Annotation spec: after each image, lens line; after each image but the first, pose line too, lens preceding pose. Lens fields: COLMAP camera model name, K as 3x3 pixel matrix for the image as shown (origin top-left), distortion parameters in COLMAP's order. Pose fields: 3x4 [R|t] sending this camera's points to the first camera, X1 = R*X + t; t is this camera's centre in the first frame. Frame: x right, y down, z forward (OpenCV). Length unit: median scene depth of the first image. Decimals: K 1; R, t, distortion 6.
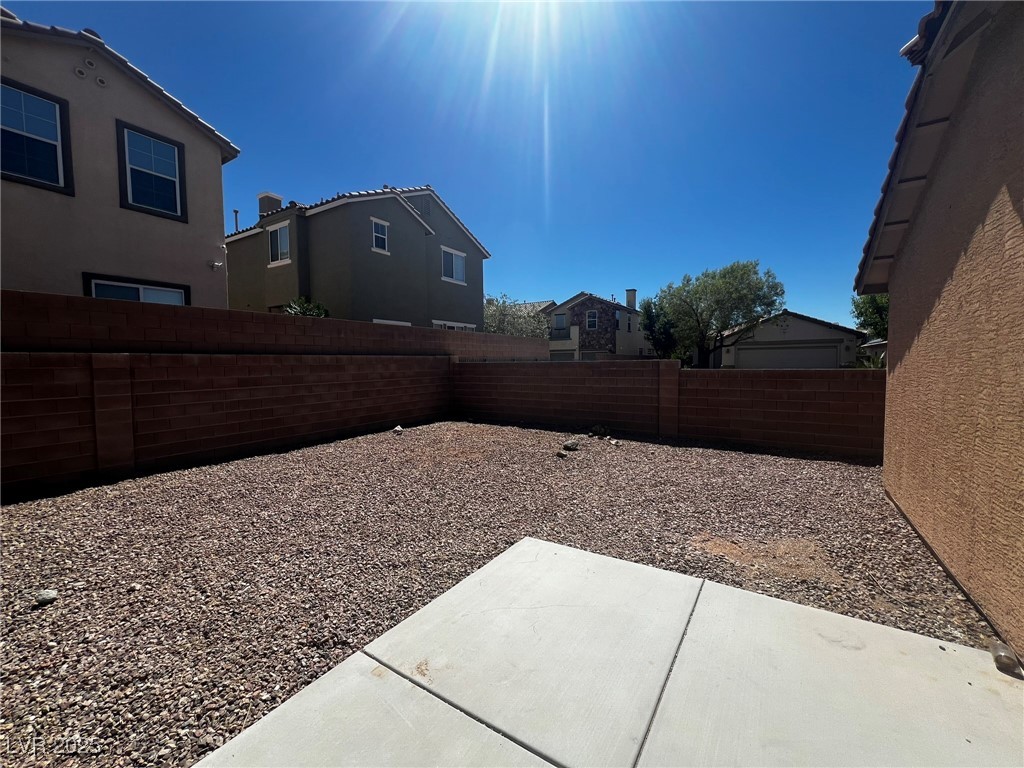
lens RADIAL K [[413.8, 0, 511.1], [0, 413.8, 377.8], [0, 0, 1]] dist [-0.003908, -0.000307]
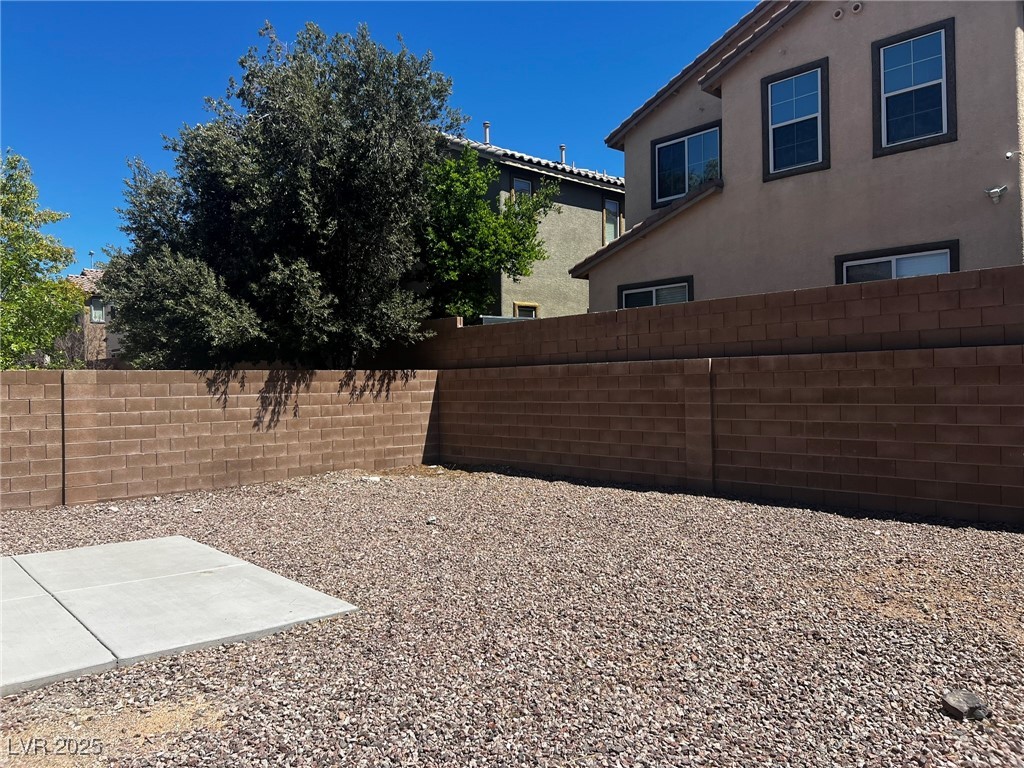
lens RADIAL K [[761.6, 0, 511.7], [0, 761.6, 387.5], [0, 0, 1]] dist [0.023016, -0.054543]
pose [[-0.271635, 0.023576, -0.962112, 0.613049], [-0.013327, 0.999512, 0.028255, -0.027992], [0.962308, 0.020497, -0.271188, 0.793700]]
